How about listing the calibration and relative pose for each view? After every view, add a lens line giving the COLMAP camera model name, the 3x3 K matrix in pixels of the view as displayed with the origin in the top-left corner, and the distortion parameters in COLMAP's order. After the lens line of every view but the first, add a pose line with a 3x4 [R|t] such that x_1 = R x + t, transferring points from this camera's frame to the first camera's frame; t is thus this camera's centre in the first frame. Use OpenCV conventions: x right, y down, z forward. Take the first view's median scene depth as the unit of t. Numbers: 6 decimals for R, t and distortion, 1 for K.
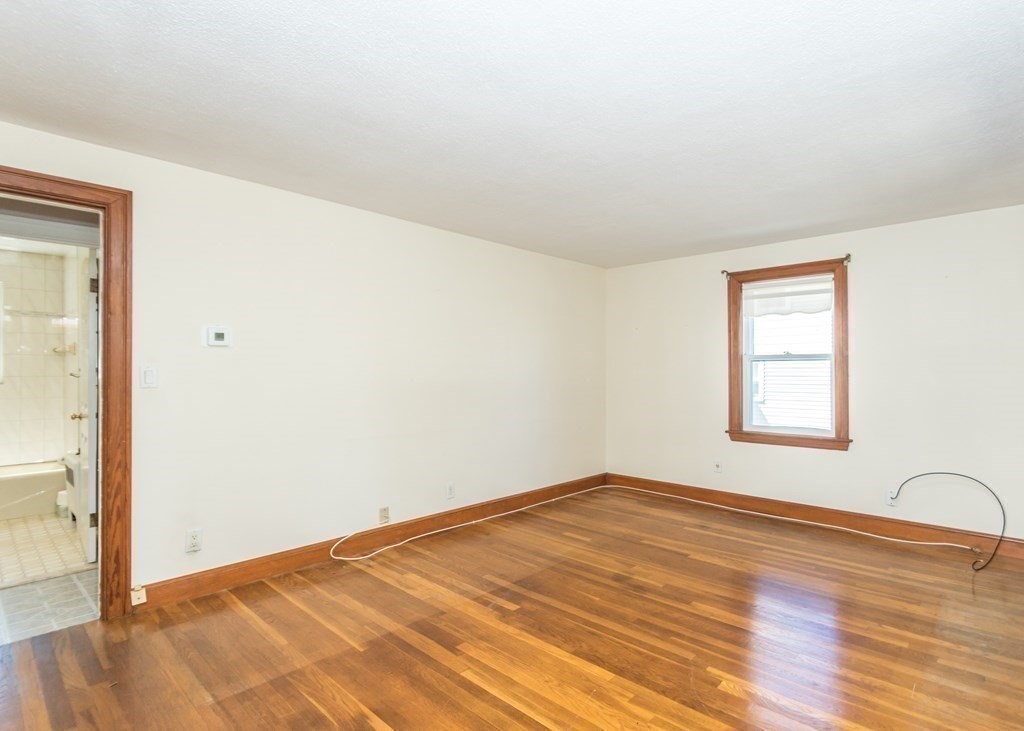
lens RADIAL K [[513.2, 0, 514.1], [0, 513.2, 370.6], [0, 0, 1]] dist [0.004338, 0.000679]
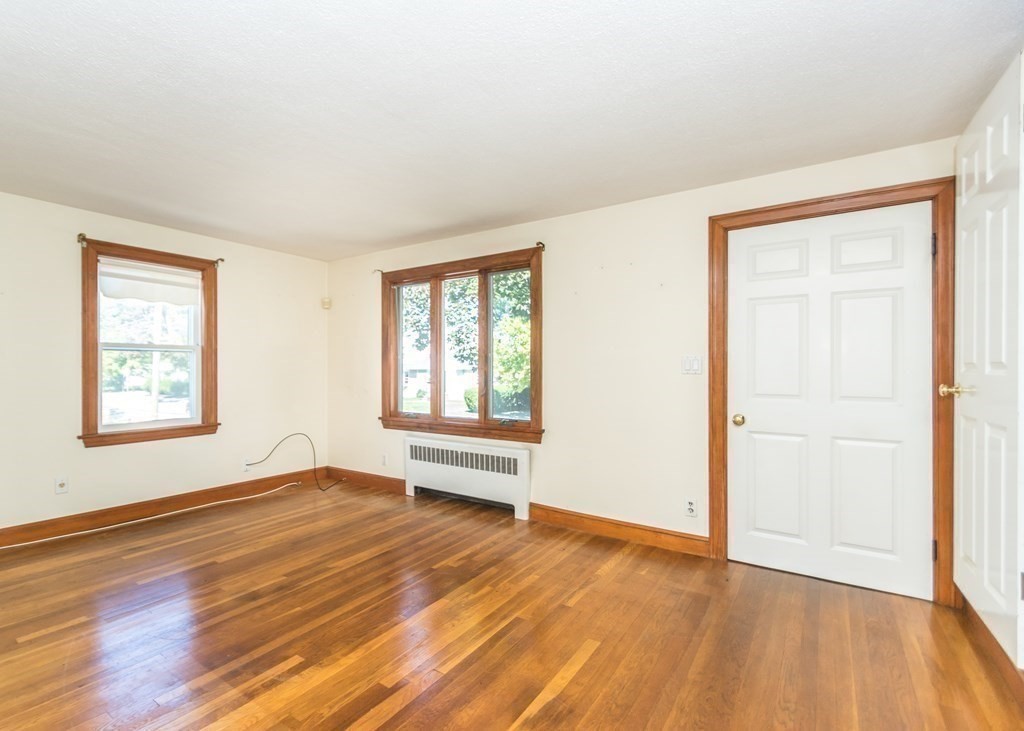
lens RADIAL K [[513.2, 0, 514.1], [0, 513.2, 370.6], [0, 0, 1]] dist [0.004338, 0.000679]
pose [[-0.206056, -0.000775, 0.978540, -0.733246], [-0.000586, 1.000000, 0.000669, 0.021490], [-0.978540, -0.000436, -0.206057, 0.742581]]
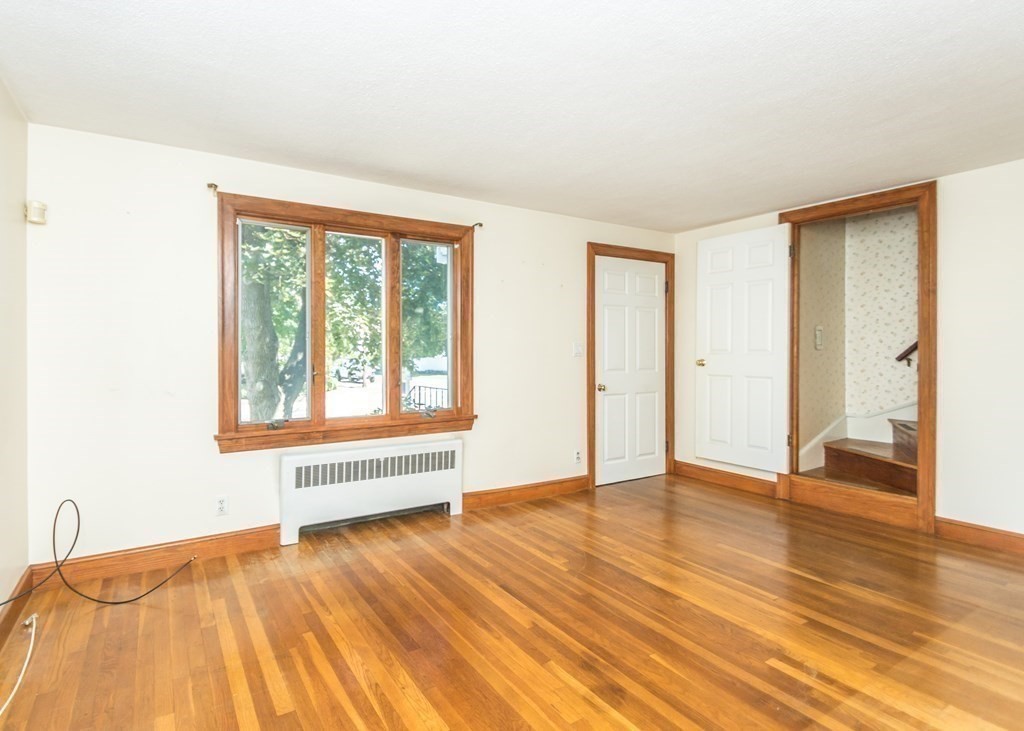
lens RADIAL K [[504.0, 0, 459.5], [0, 504.0, 352.9], [0, 0, 1]] dist [0.000948, -0.000325]
pose [[-0.974905, -0.000170, 0.222622, 0.247228], [0.001255, 0.999980, 0.006263, 0.011778], [-0.222618, 0.006386, -0.974885, 1.595679]]
